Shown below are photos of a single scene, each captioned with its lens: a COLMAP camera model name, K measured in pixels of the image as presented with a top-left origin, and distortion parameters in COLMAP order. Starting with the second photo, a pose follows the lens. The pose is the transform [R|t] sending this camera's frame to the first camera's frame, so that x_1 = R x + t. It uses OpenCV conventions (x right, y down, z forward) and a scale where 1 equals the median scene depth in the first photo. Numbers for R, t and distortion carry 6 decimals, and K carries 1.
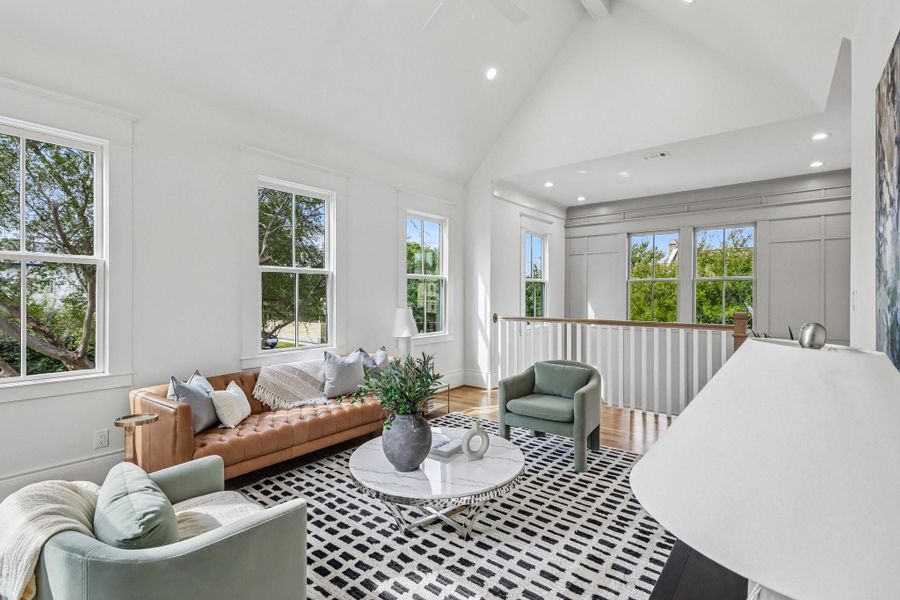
lens RADIAL K [[423.7, 0, 446.3], [0, 423.7, 288.8], [0, 0, 1]] dist [0.016090, -0.000171]
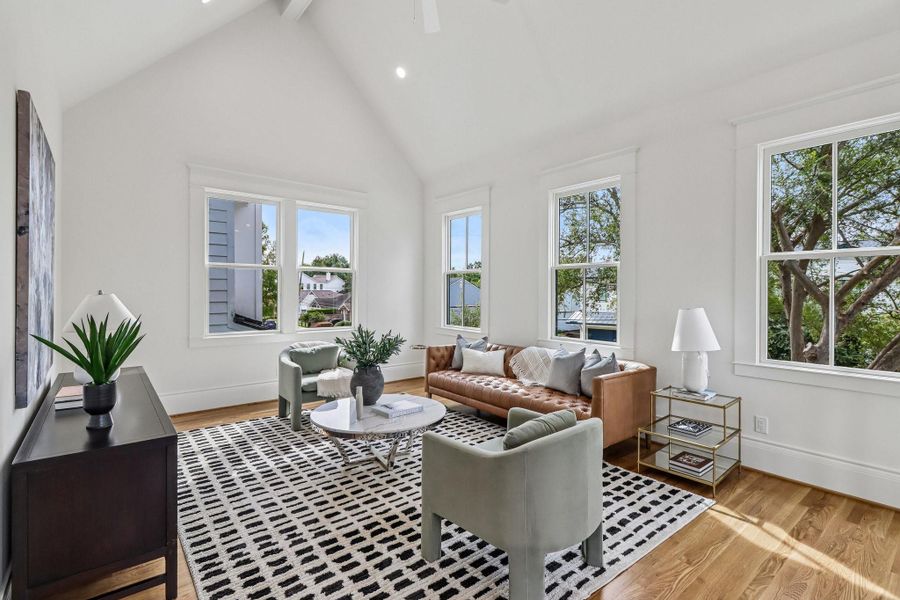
lens RADIAL K [[404.4, 0, 452.1], [0, 404.4, 322.8], [0, 0, 1]] dist [-0.000542, -0.000156]
pose [[-0.211884, 0.075940, -0.974340, 0.853203], [0.014185, 0.997110, 0.074630, 0.016860], [0.977192, 0.001992, -0.212349, 1.120790]]
